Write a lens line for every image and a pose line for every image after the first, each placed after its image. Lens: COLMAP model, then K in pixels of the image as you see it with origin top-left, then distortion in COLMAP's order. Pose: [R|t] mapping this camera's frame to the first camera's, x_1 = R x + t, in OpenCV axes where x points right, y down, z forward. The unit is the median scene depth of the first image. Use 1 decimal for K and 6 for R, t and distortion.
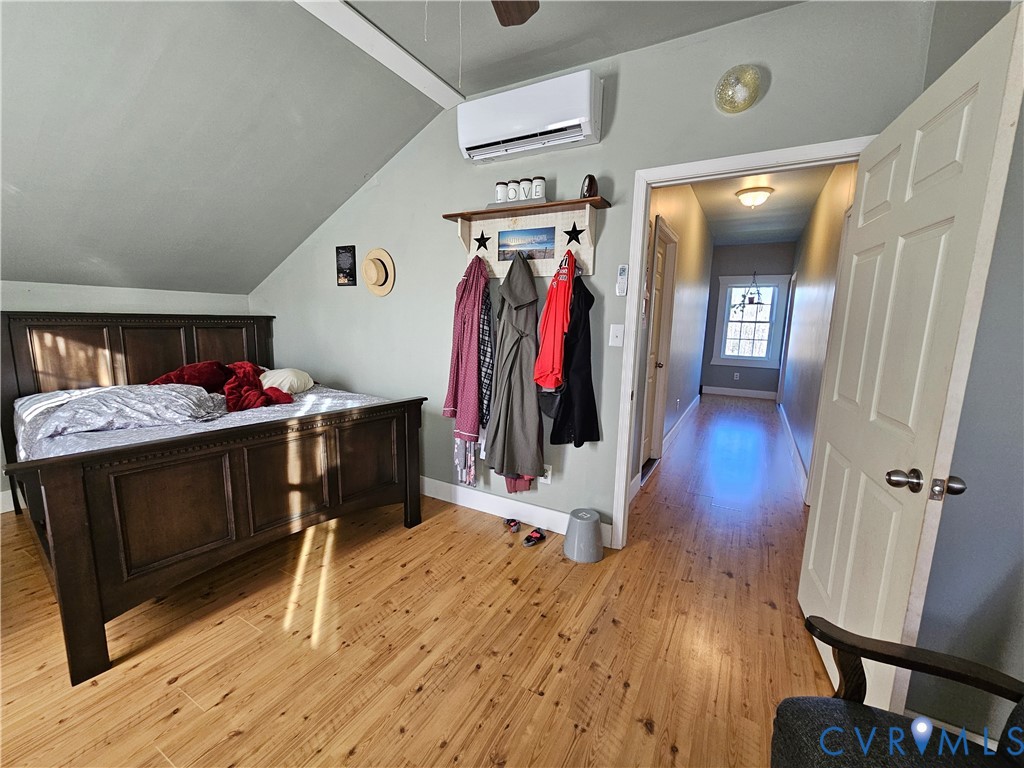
lens RADIAL K [[418.3, 0, 512.9], [0, 418.3, 385.0], [0, 0, 1]] dist [0.000338, 0.000459]
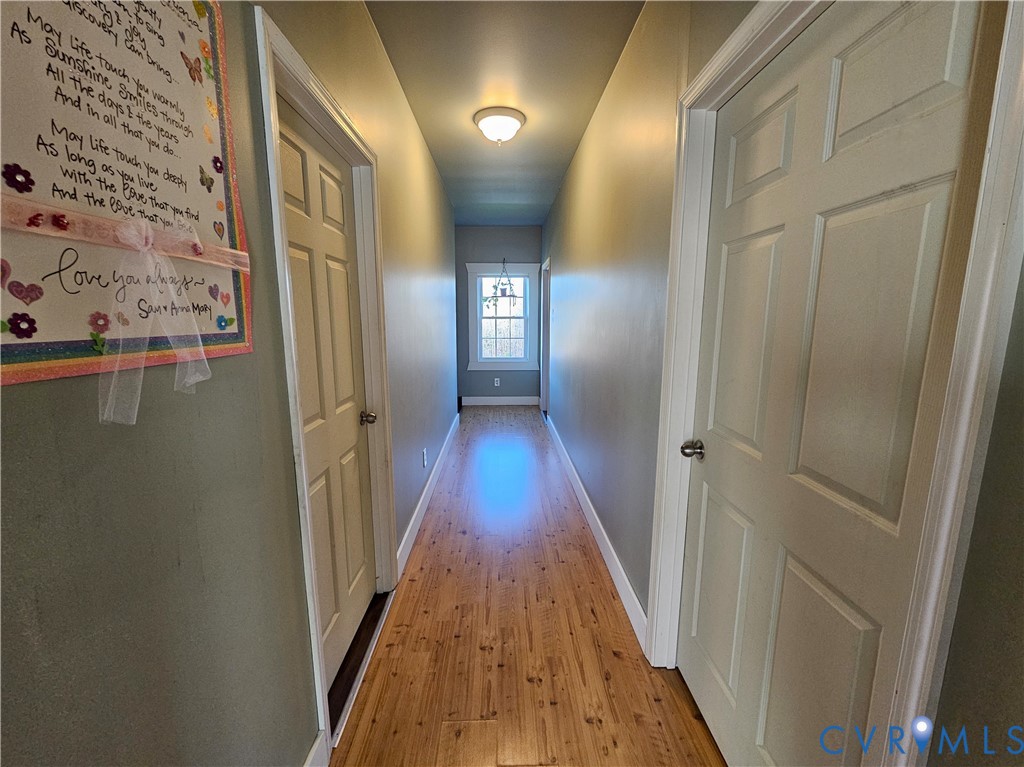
lens RADIAL K [[418.3, 0, 513.5], [0, 418.3, 384.3], [0, 0, 1]] dist [0.000338, 0.000459]
pose [[0.852737, -0.105958, 0.511480, 0.135799], [0.100731, 0.994187, 0.038018, -0.047838], [-0.512535, 0.019102, 0.858454, 0.268856]]
